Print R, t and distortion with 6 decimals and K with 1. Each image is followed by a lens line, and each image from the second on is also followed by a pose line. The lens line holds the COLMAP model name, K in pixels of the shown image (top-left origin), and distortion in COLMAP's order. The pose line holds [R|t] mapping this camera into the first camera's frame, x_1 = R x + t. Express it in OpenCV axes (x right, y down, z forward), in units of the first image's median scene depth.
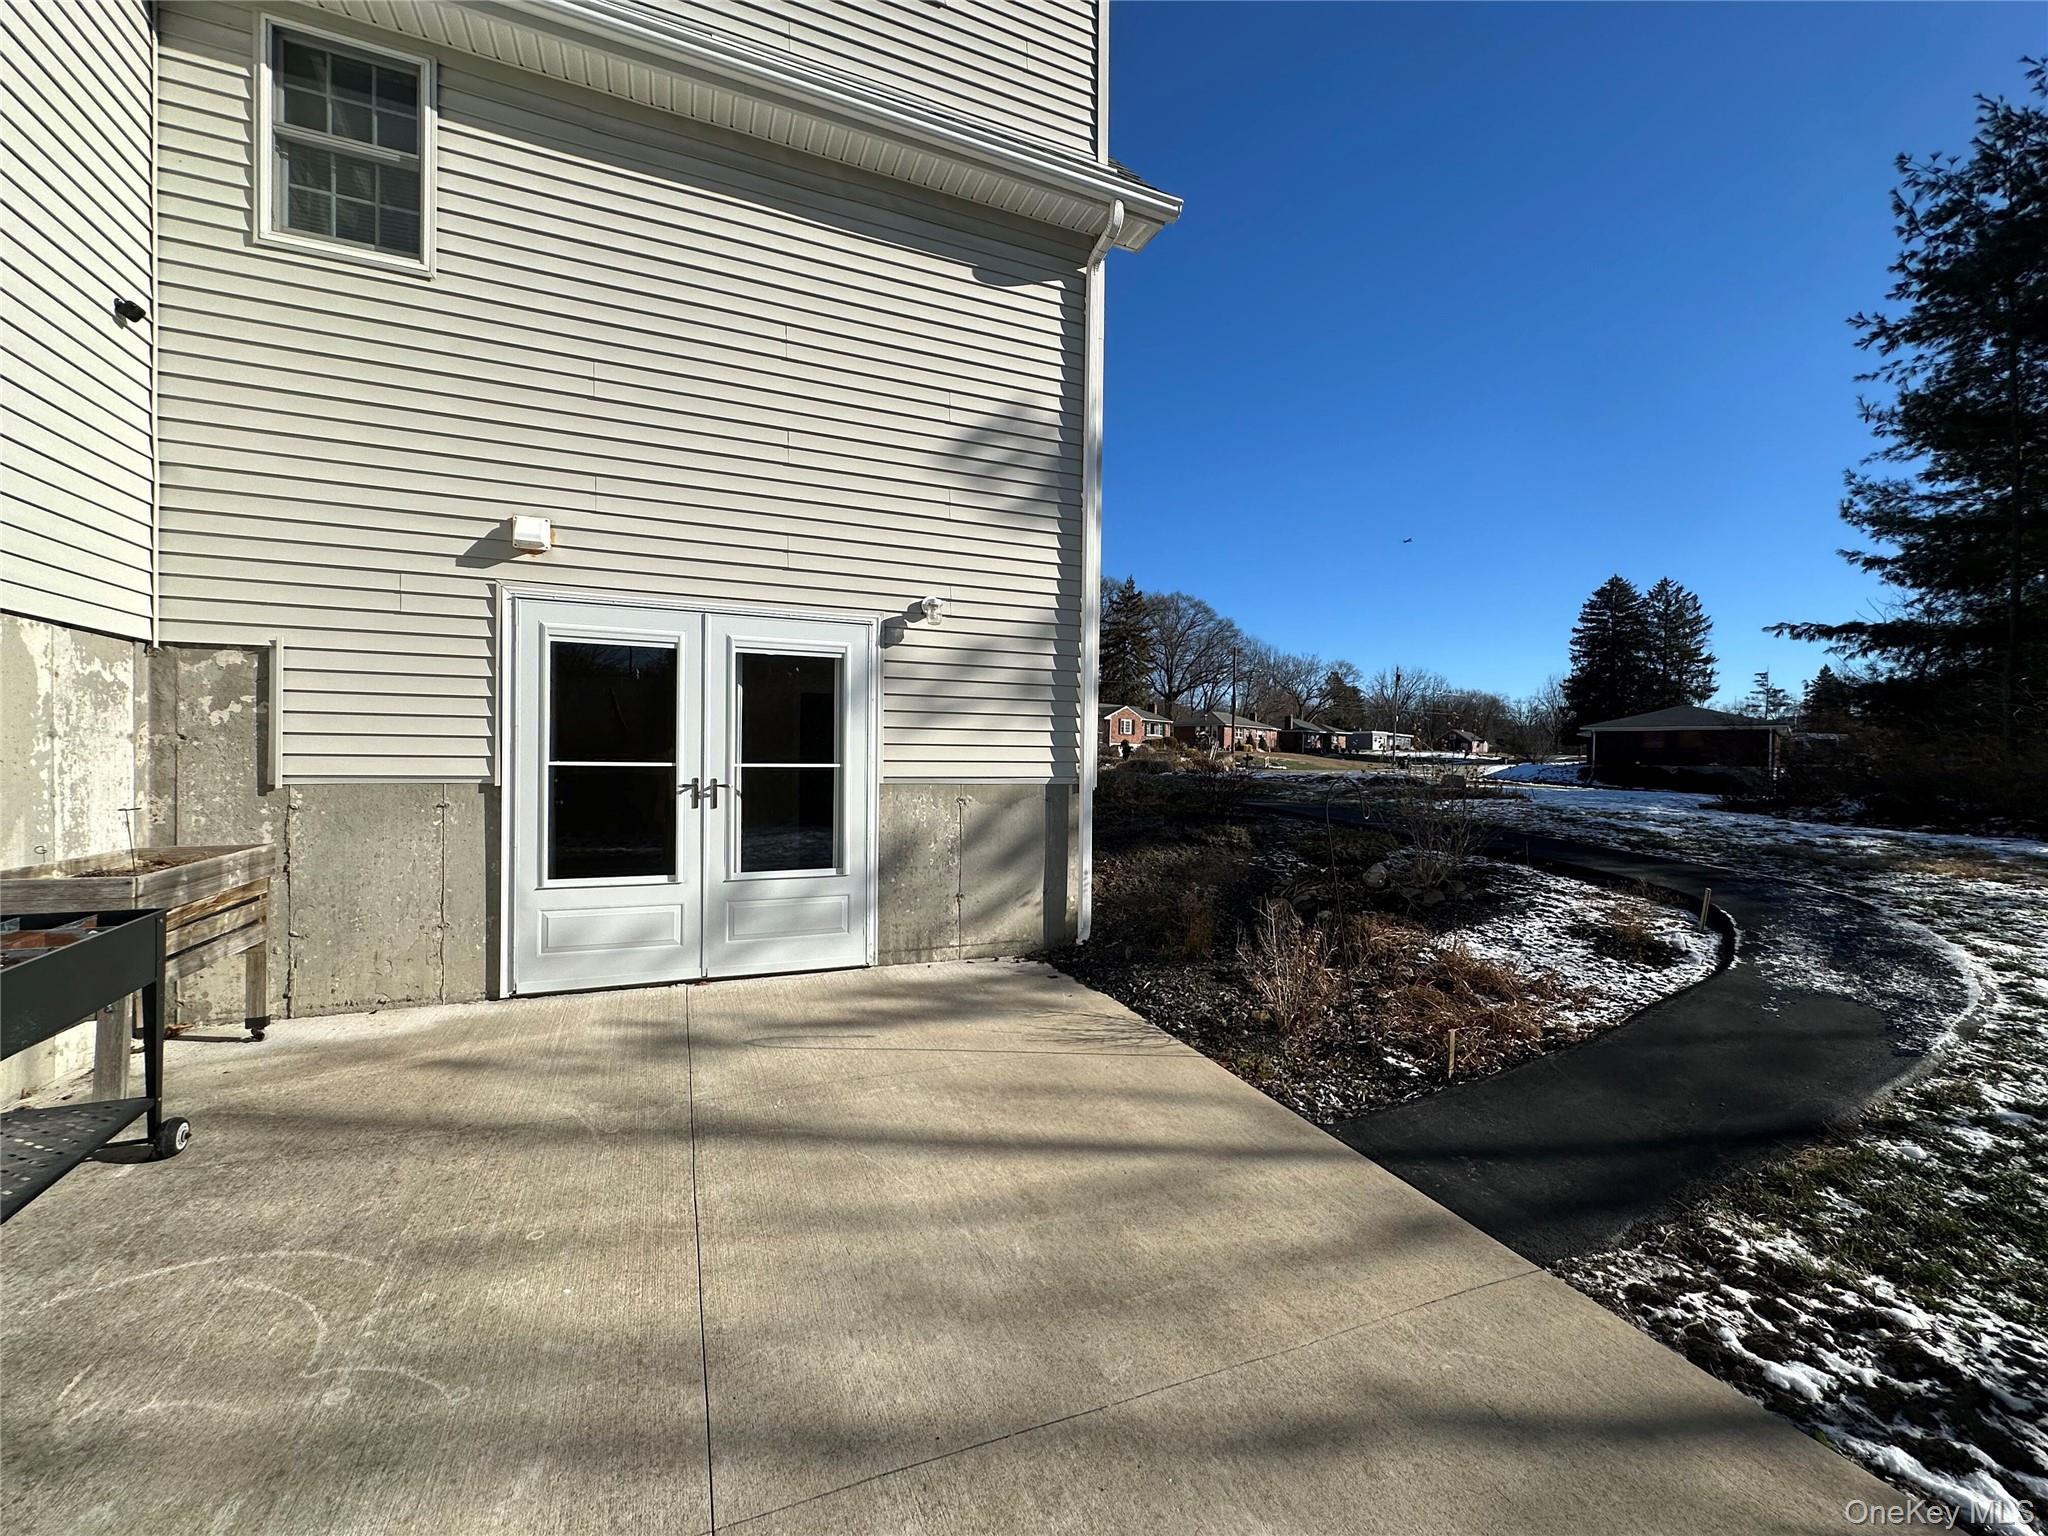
lens RADIAL K [[814.9, 0, 1024.0], [0, 814.9, 768.0], [0, 0, 1]] dist [-0.001759, 0.000286]
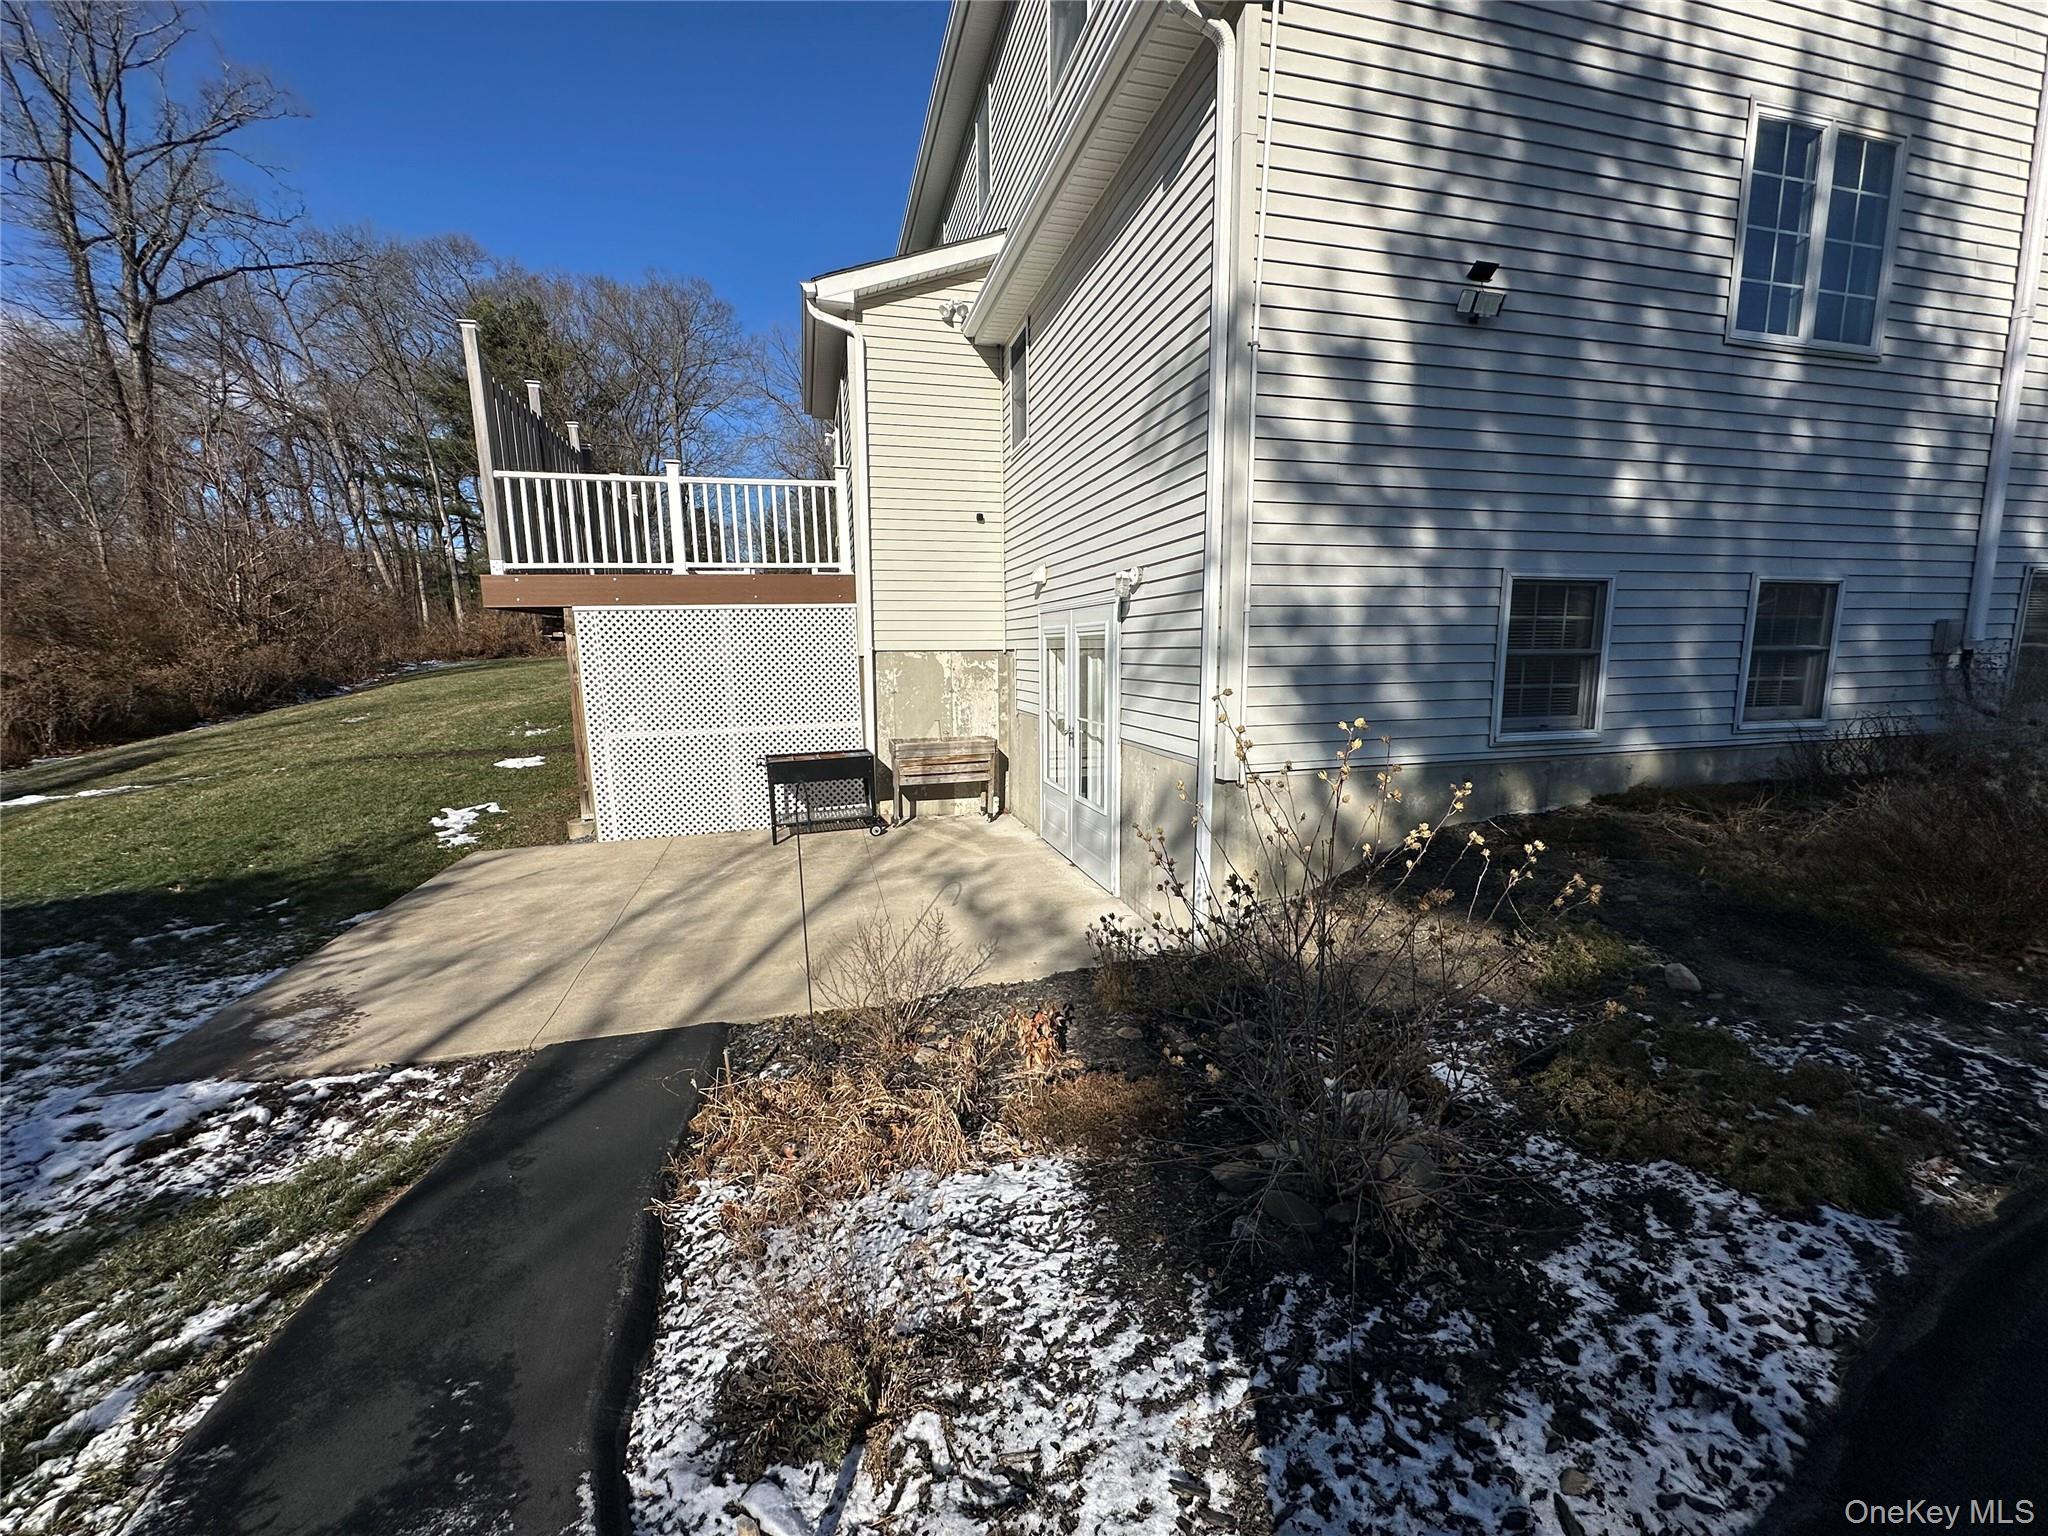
lens RADIAL K [[814.9, 0, 1024.0], [0, 814.9, 768.0], [0, 0, 1]] dist [-0.001759, 0.000286]
pose [[-0.140041, 0.133086, -0.981161, 1.699947], [-0.005907, 0.990796, 0.135236, -0.177544], [0.990128, 0.024734, -0.137966, 1.817981]]
